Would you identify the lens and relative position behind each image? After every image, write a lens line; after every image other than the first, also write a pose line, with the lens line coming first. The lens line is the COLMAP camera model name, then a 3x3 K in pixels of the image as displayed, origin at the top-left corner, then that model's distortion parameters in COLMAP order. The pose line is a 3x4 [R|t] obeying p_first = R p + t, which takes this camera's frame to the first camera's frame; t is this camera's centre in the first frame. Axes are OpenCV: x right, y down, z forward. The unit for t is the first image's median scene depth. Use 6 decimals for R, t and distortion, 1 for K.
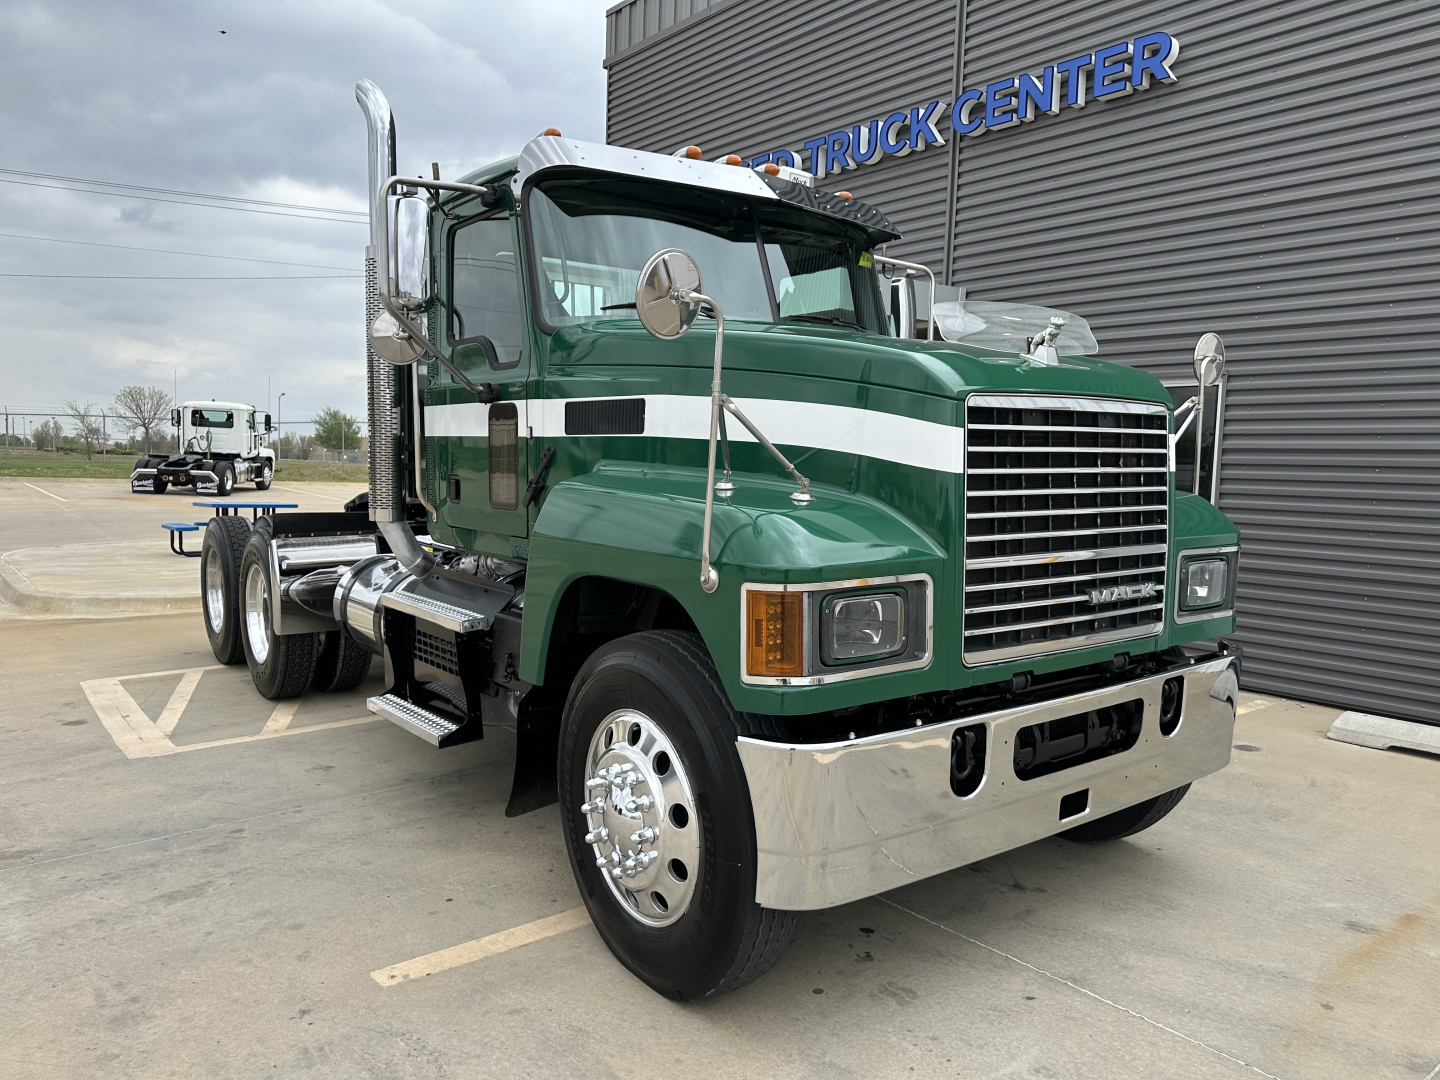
lens RADIAL K [[1004.4, 0, 726.5], [0, 1004.4, 547.2], [0, 0, 1]] dist [0.069464, -0.090362]
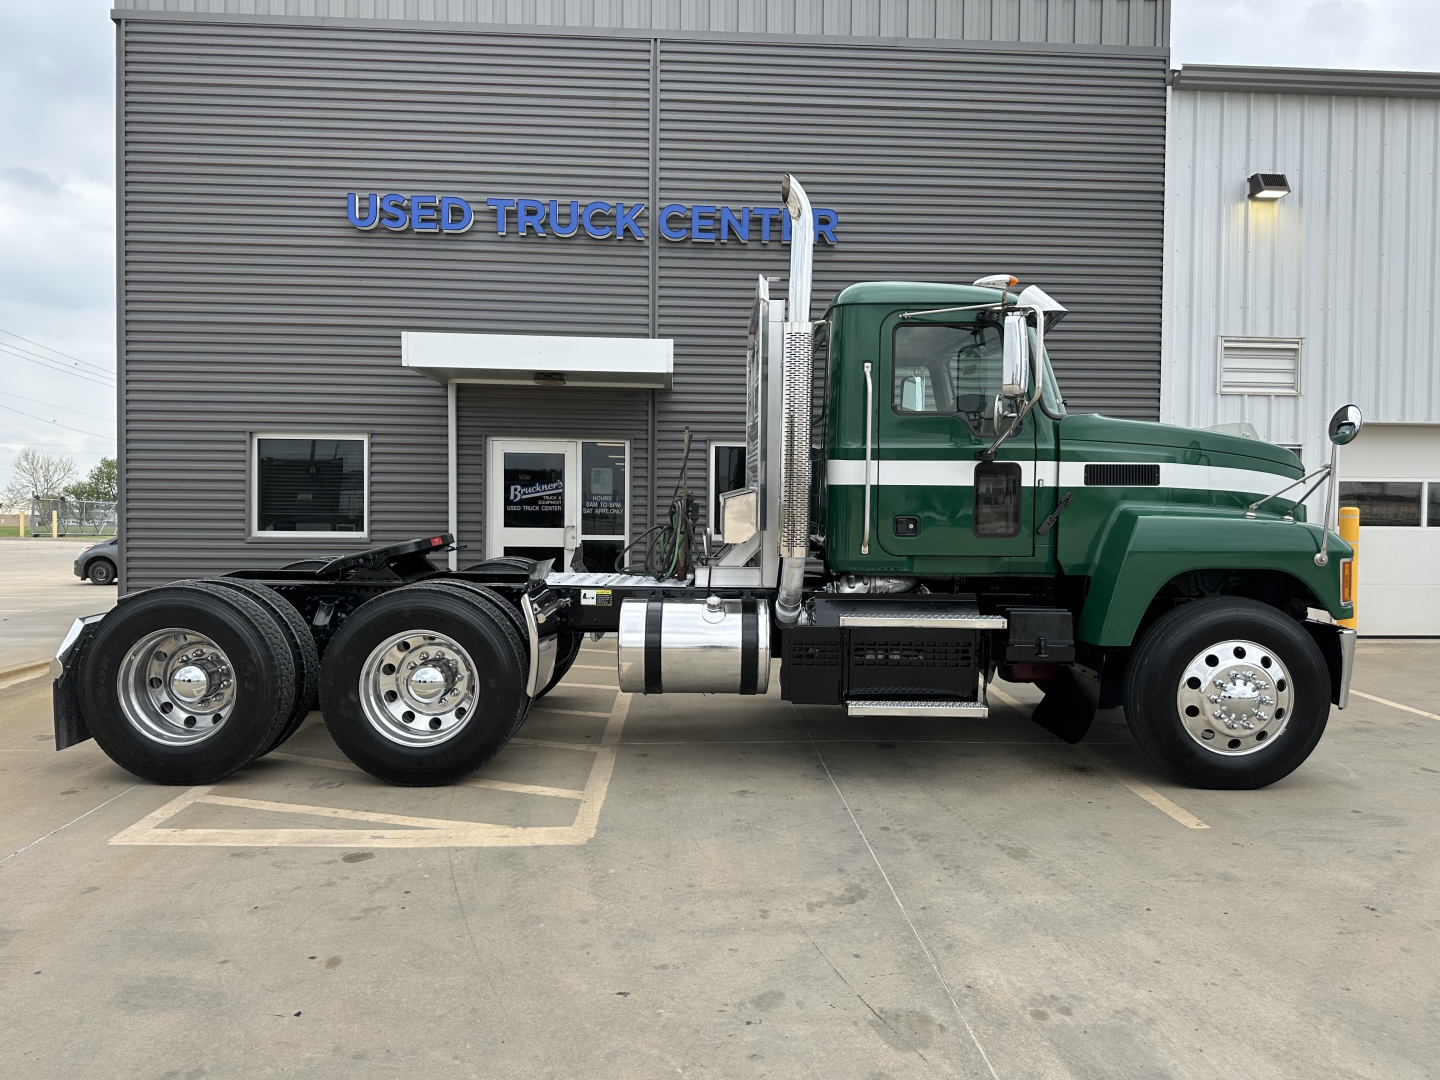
lens RADIAL K [[1004.4, 0, 726.5], [0, 1004.4, 547.2], [0, 0, 1]] dist [0.069464, -0.090362]
pose [[0.595559, -0.047442, 0.801909, -1.271299], [0.070500, 0.997490, 0.006654, -0.049182], [-0.800212, 0.052572, 0.597409, 0.381706]]
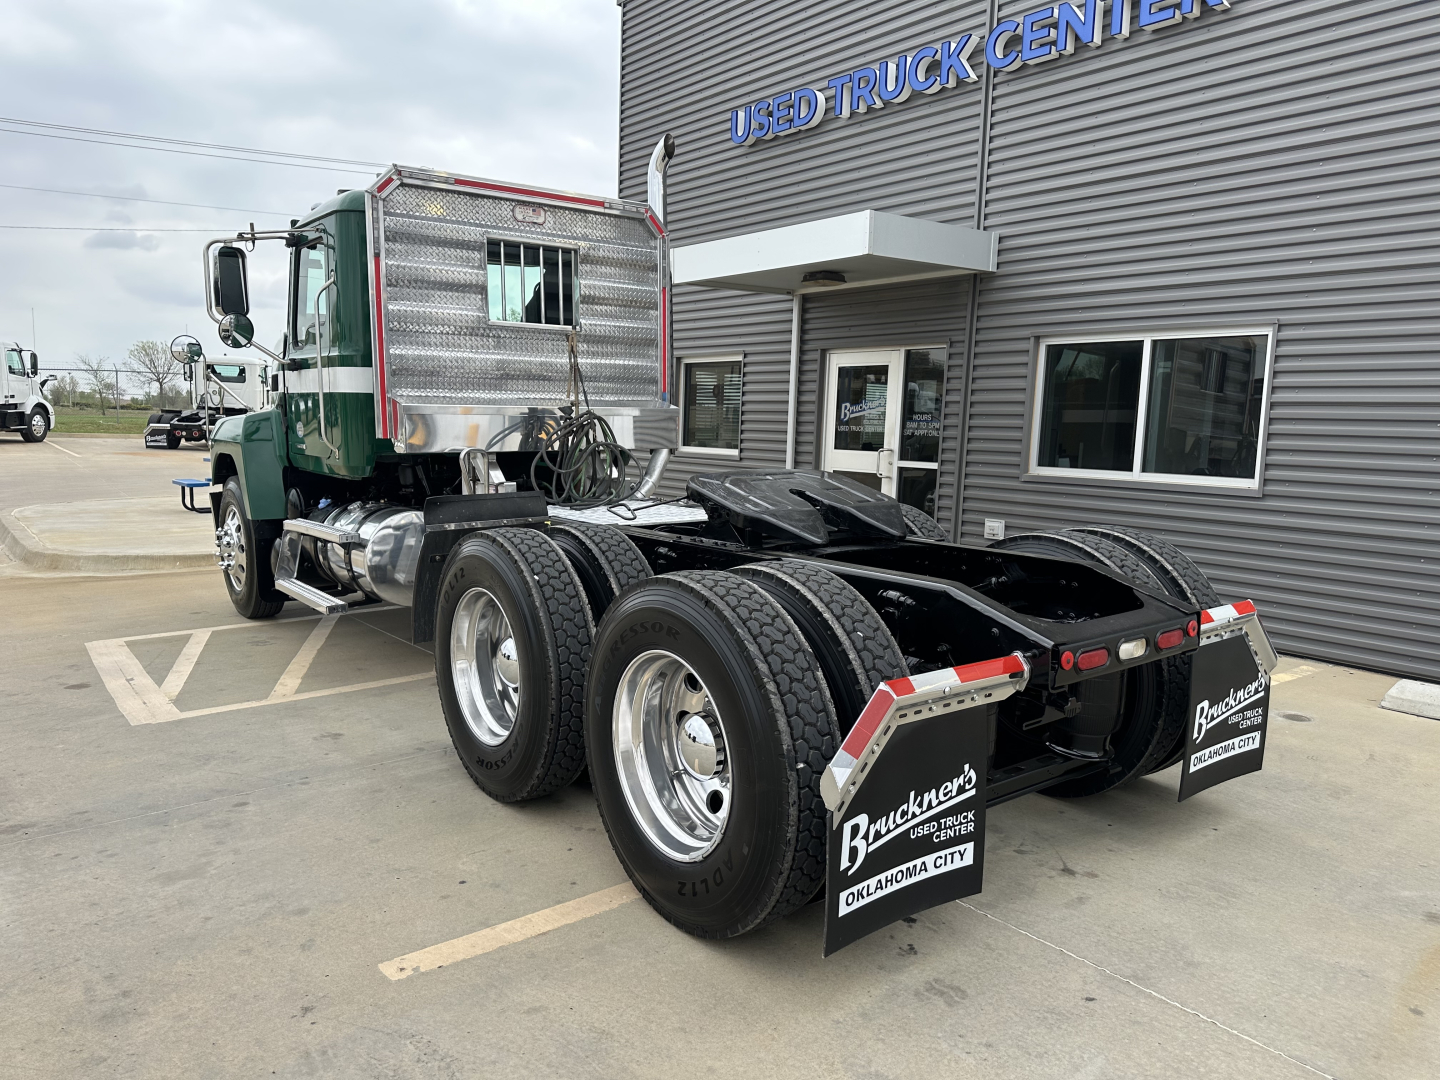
lens RADIAL K [[1004.4, 0, 726.5], [0, 1004.4, 547.2], [0, 0, 1]] dist [0.069464, -0.090362]
pose [[0.999903, 0.001838, -0.013812, -0.011506], [-0.001237, 0.999057, 0.043405, -0.003198], [0.013879, -0.043384, 0.998962, 0.055806]]
